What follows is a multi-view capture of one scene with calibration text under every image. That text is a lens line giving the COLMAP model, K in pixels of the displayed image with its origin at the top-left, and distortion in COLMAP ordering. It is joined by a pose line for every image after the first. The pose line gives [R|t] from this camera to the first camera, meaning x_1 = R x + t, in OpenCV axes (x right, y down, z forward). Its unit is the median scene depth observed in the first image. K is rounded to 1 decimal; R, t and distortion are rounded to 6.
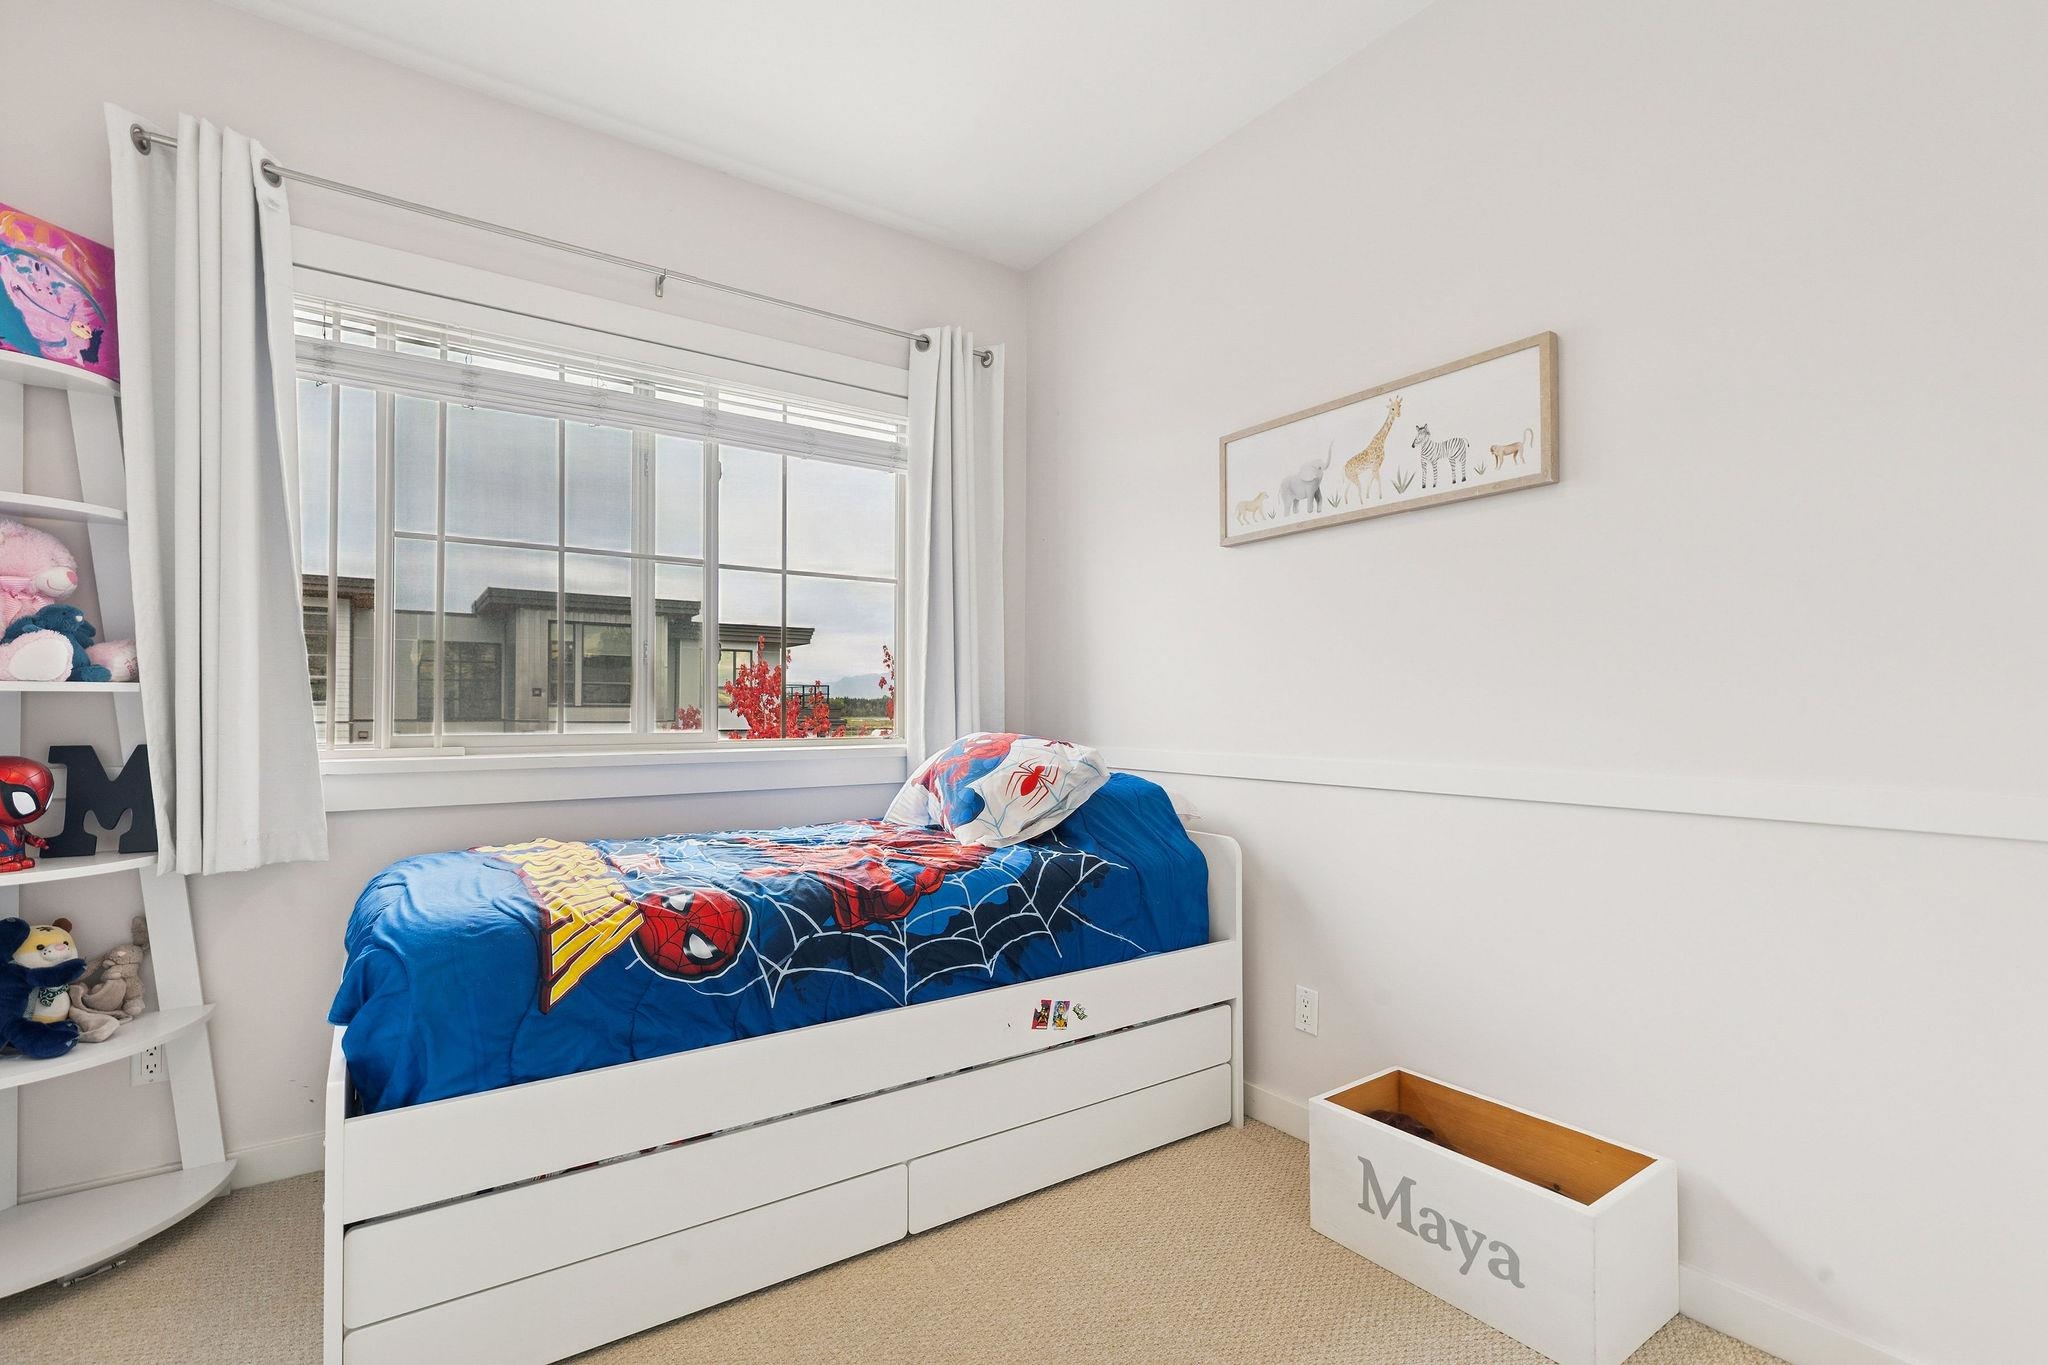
lens RADIAL K [[931.2, 0, 1029.4], [0, 931.2, 694.8], [0, 0, 1]] dist [0.008244, -0.000354]
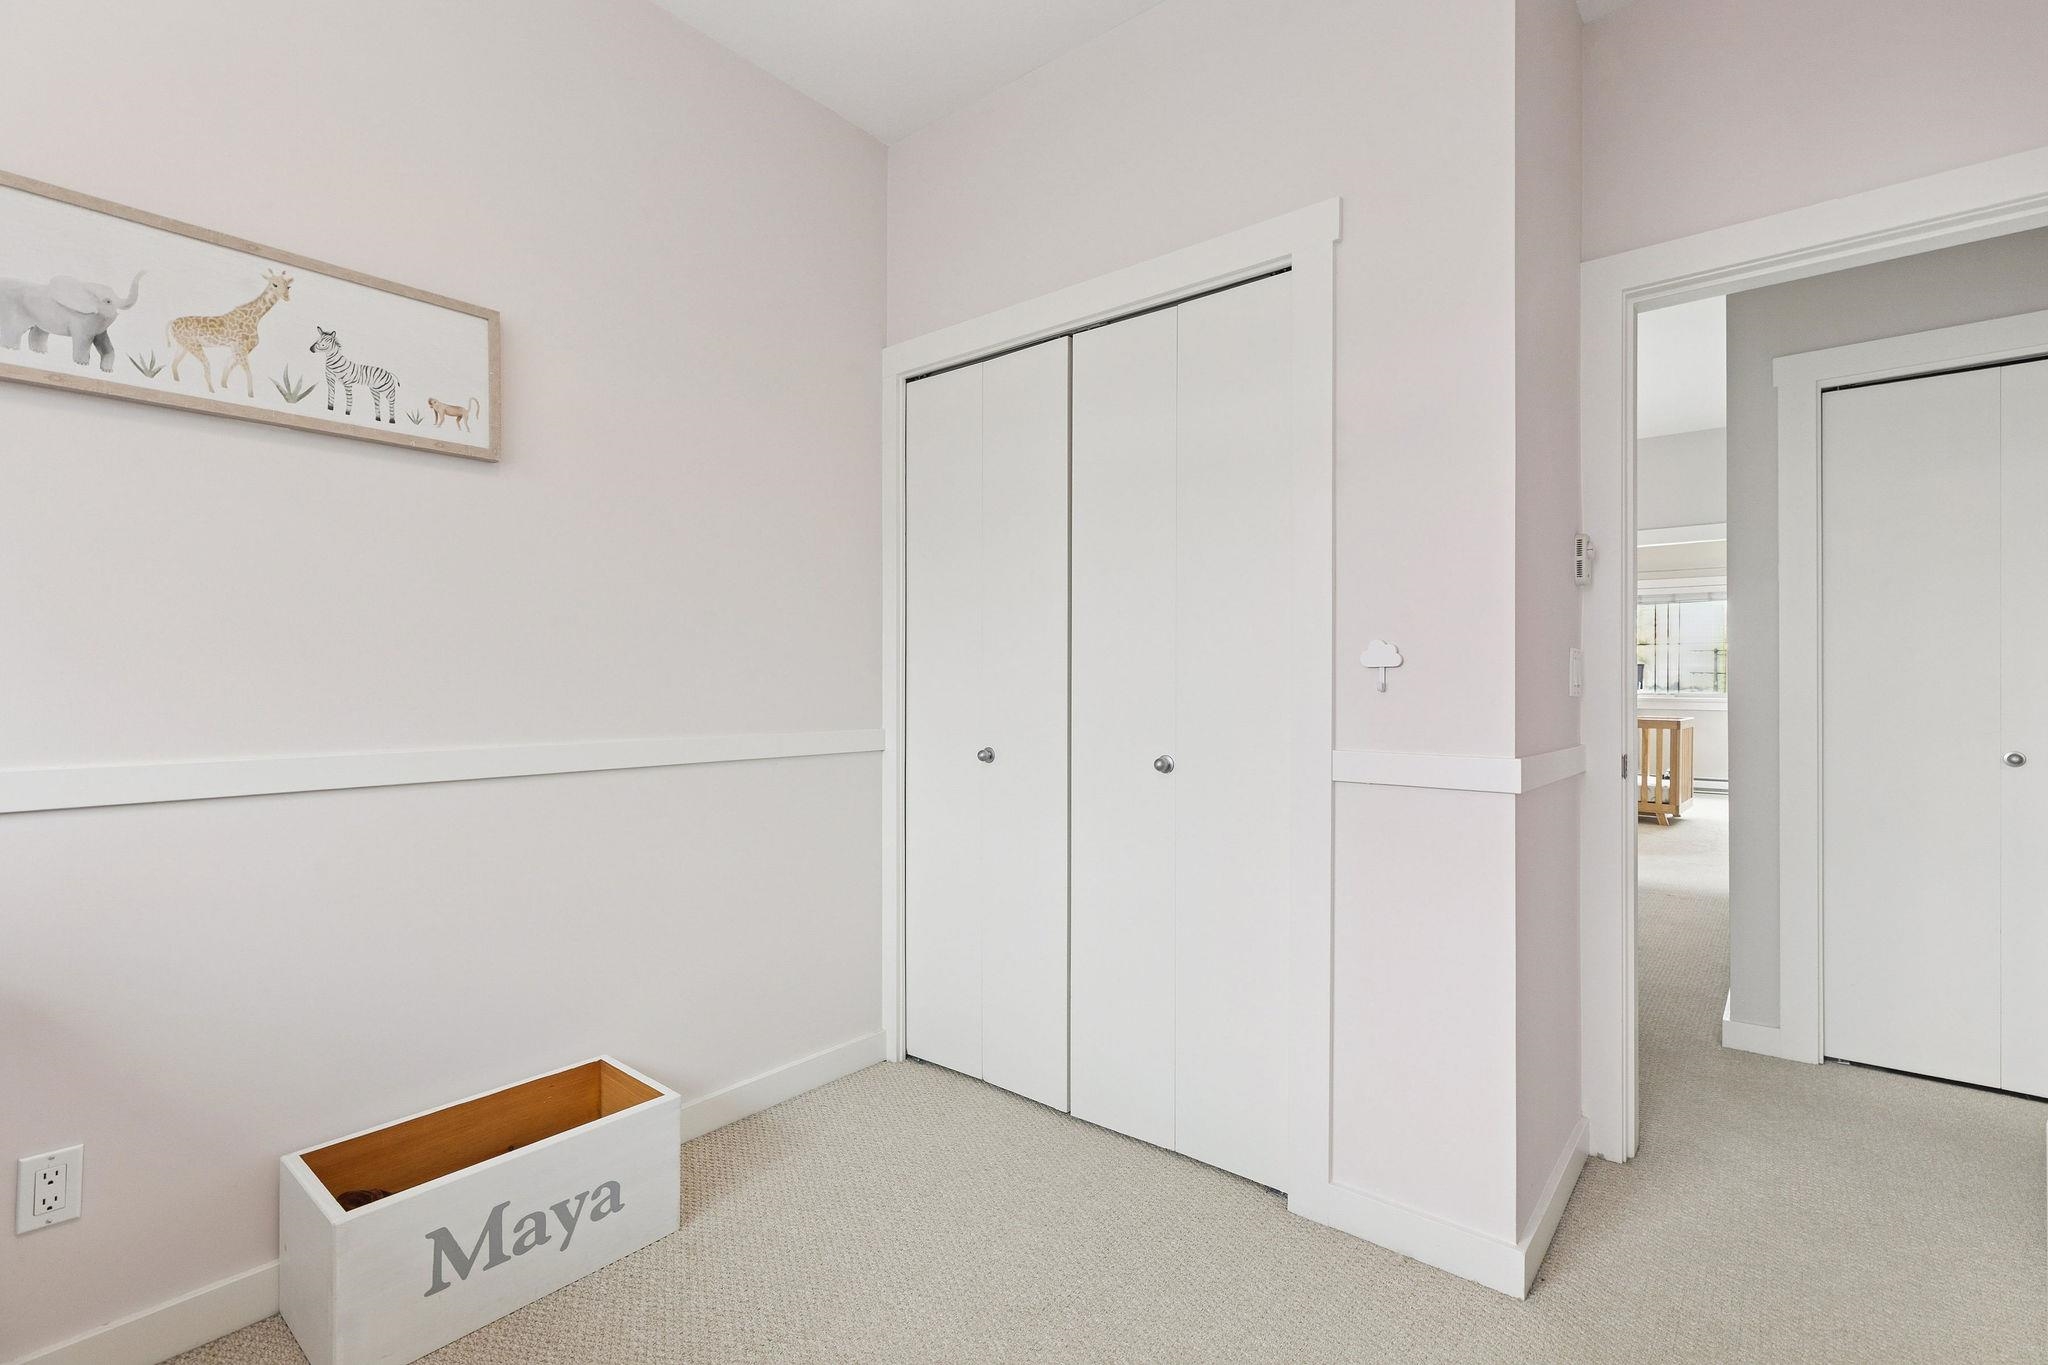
lens RADIAL K [[931.2, 0, 1029.4], [0, 931.2, 694.8], [0, 0, 1]] dist [0.008244, -0.000354]
pose [[-0.249746, -0.000085, 0.968311, -0.512767], [-0.006603, 0.999977, -0.001616, 0.020228], [-0.968289, -0.006797, -0.249741, 0.630685]]
